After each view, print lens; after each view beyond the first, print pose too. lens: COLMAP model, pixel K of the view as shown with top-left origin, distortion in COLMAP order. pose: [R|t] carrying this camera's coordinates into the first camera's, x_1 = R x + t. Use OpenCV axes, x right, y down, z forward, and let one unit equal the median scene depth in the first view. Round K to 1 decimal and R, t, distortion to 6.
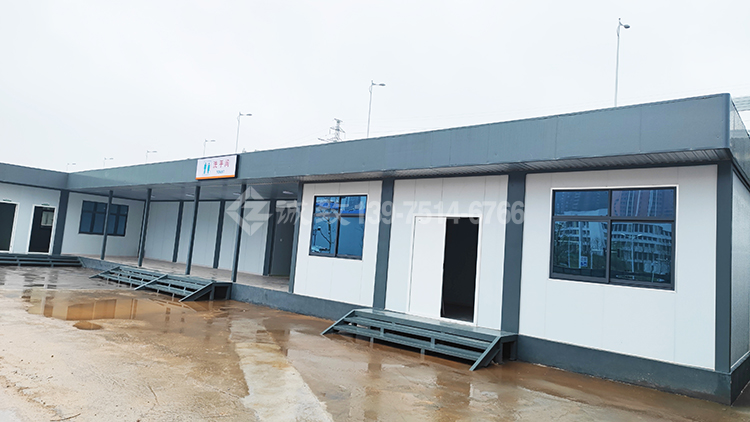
lens RADIAL K [[497.2, 0, 376.2], [0, 497.2, 210.0], [0, 0, 1]] dist [0.046992, -0.004452]
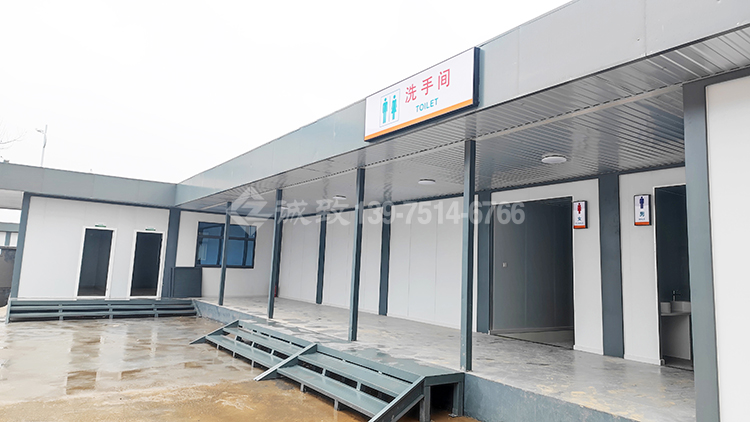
lens RADIAL K [[497.2, 0, 374.5], [0, 497.2, 209.4], [0, 0, 1]] dist [0.046992, -0.004452]
pose [[0.967992, -0.070801, -0.240789, -0.177819], [0.059460, 0.996766, -0.054054, 0.020047], [0.243837, 0.038007, 0.969071, 0.404305]]
